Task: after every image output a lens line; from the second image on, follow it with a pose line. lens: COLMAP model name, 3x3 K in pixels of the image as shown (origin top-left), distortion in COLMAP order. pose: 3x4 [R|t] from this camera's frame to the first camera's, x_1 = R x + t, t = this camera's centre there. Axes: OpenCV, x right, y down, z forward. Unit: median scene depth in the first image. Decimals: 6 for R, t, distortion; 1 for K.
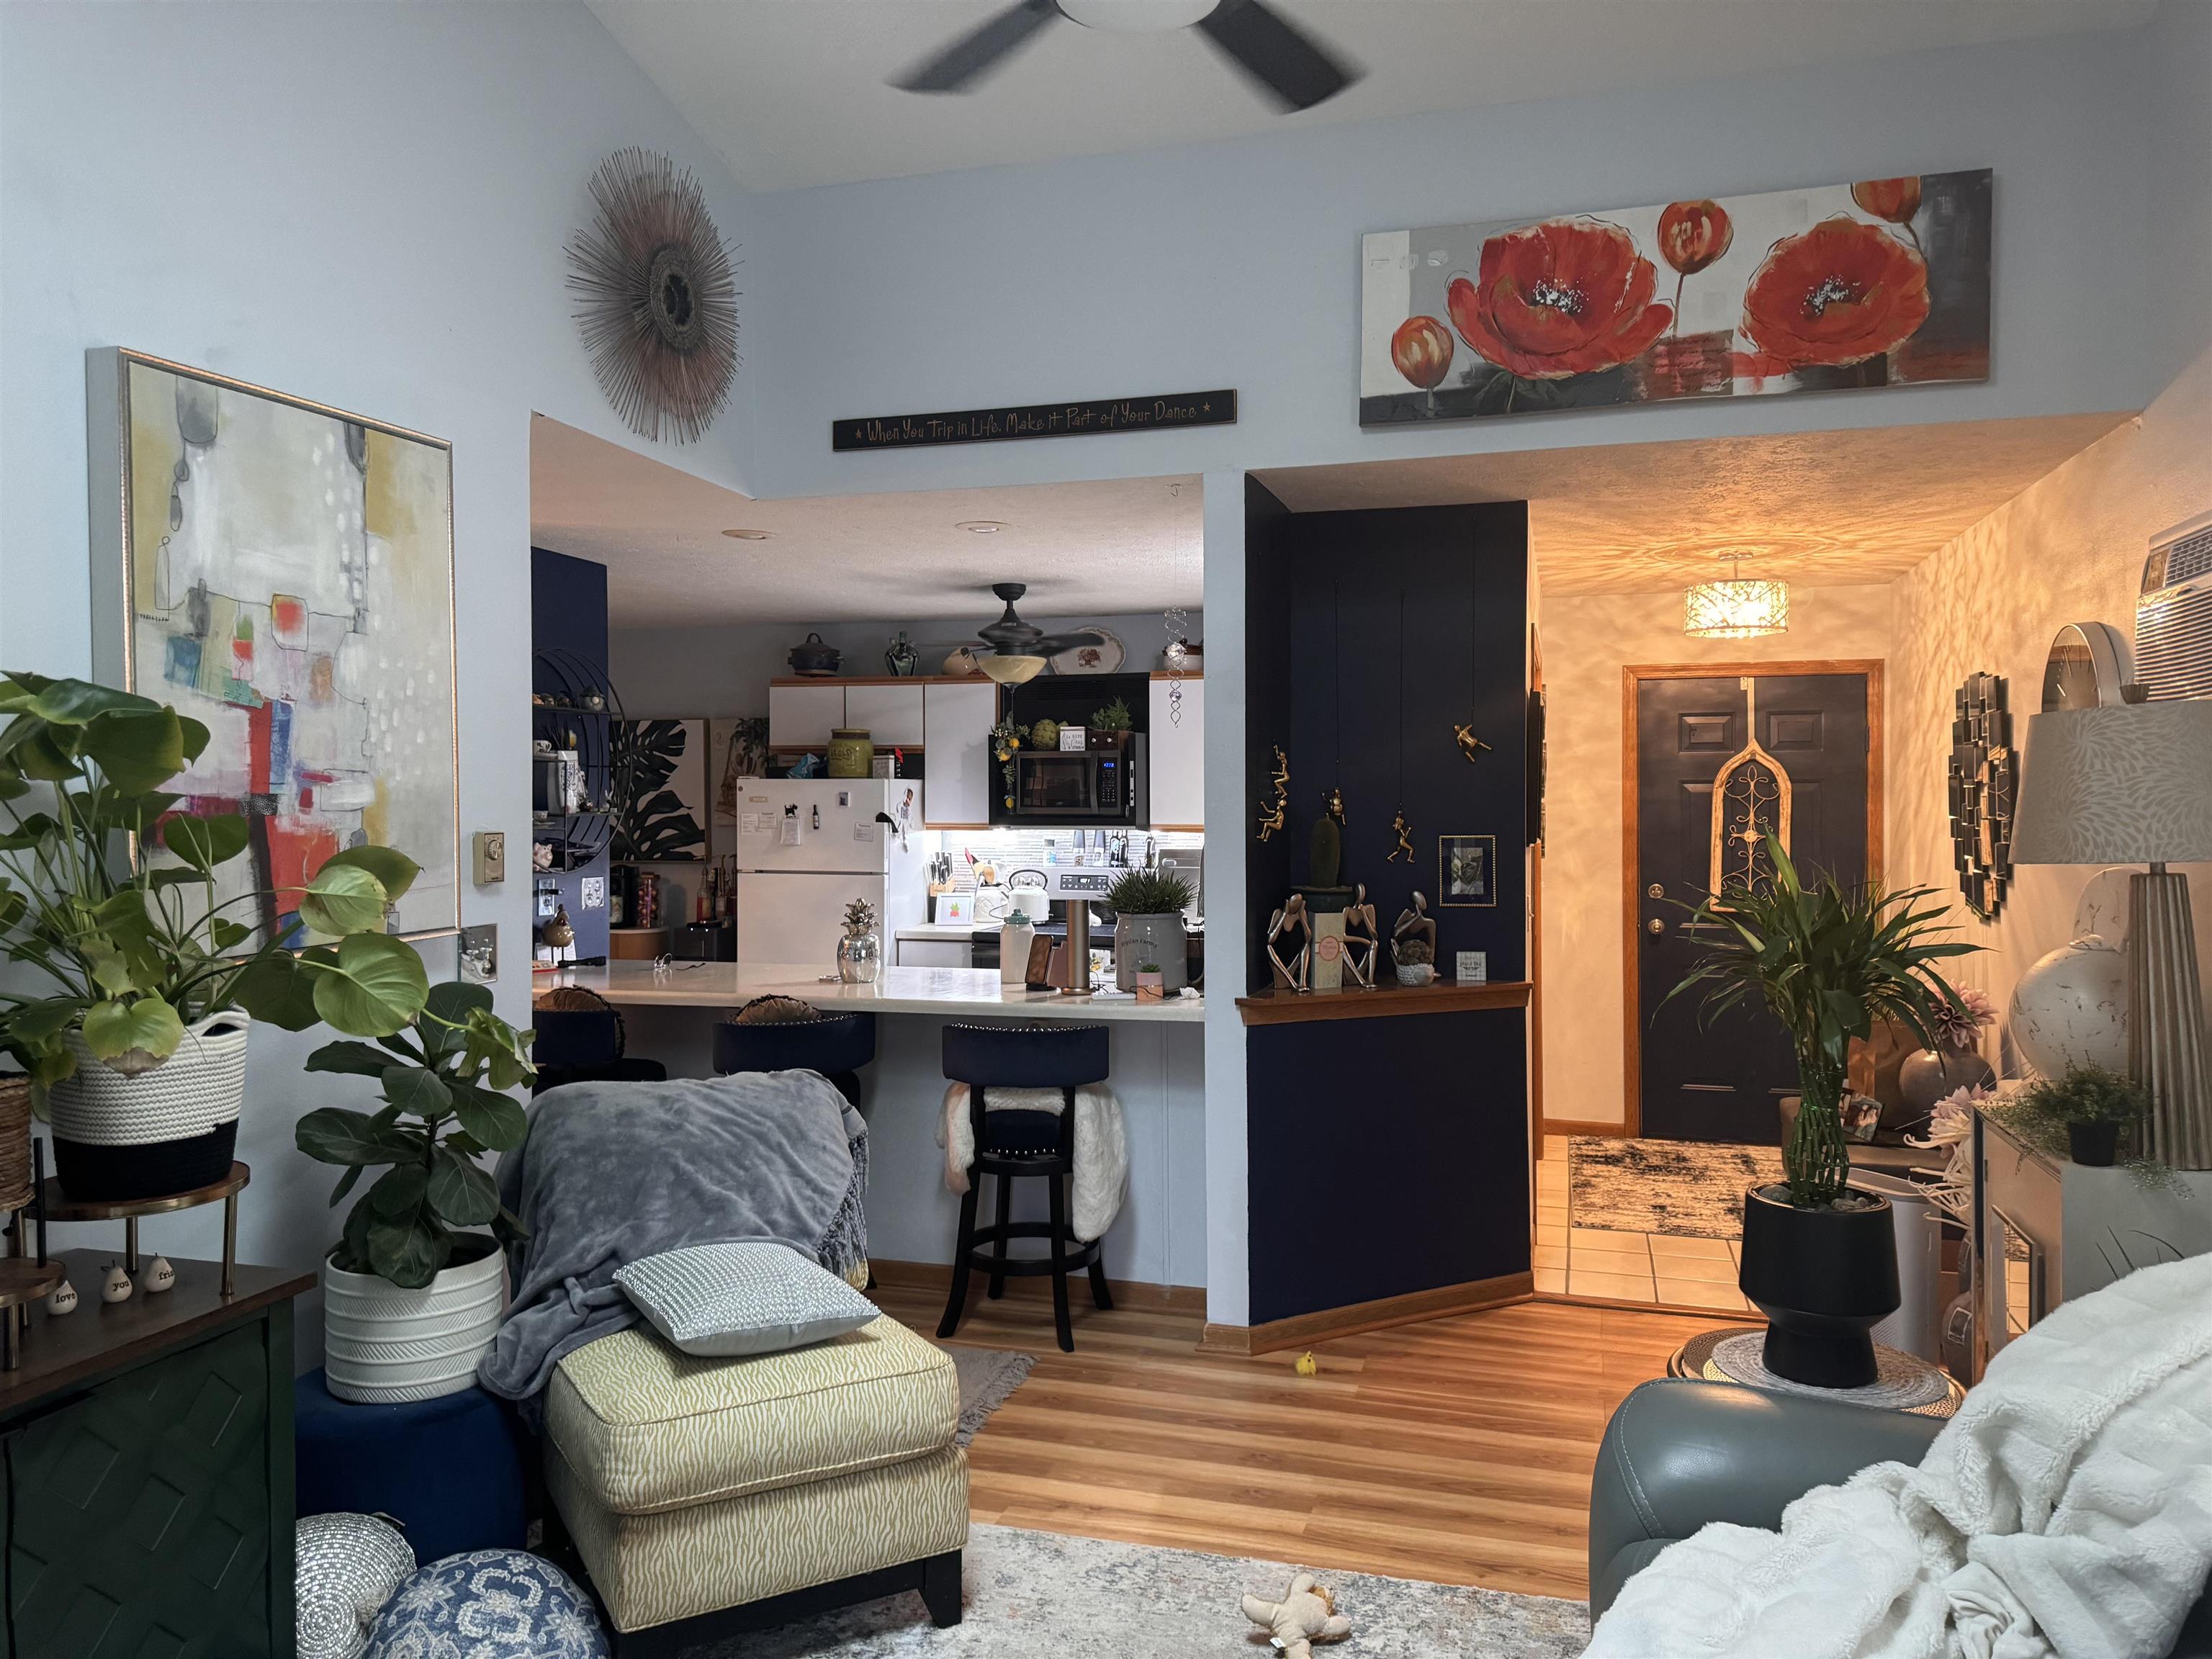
lens RADIAL K [[1543.4, 0, 1106.0], [0, 1543.4, 829.5], [0, 0, 1]] dist [0.125228, -0.001695]
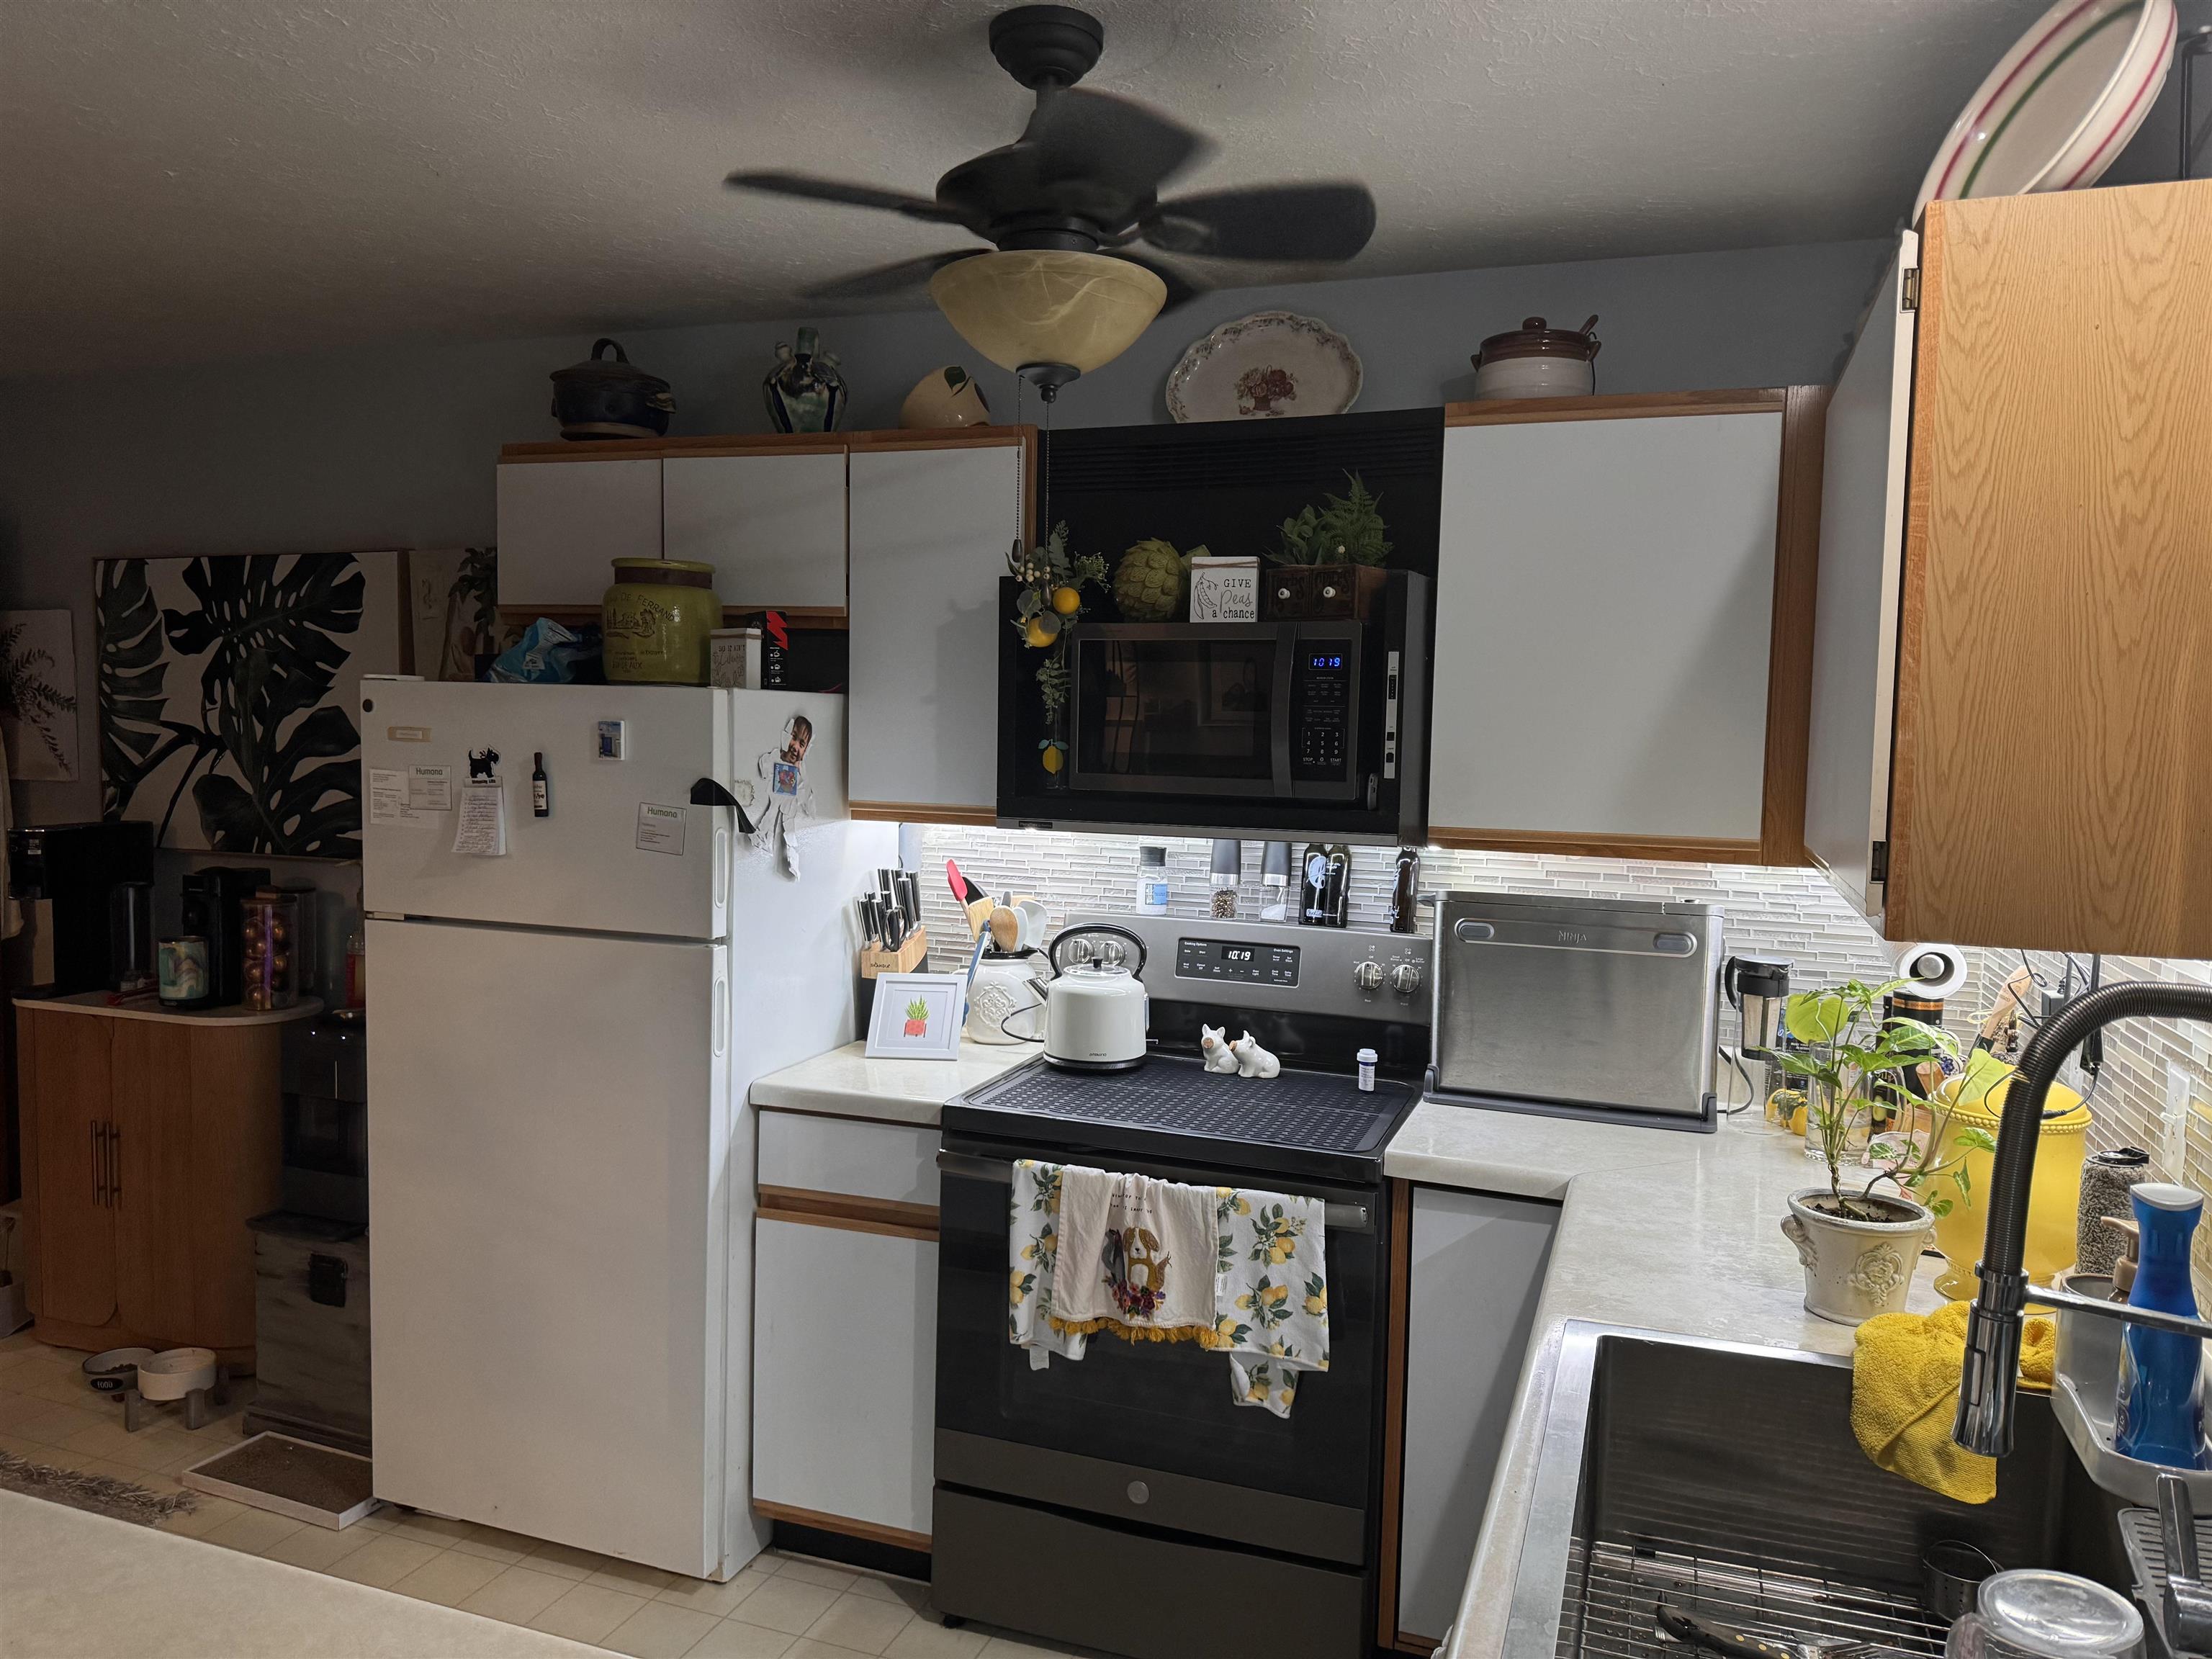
lens RADIAL K [[1543.4, 0, 1106.0], [0, 1543.4, 829.5], [0, 0, 1]] dist [0.125228, -0.001695]
pose [[0.997821, 0.026288, -0.060520, -0.025054], [-0.023595, 0.998717, 0.044799, -0.016987], [0.061620, -0.043273, 0.997161, 0.606998]]
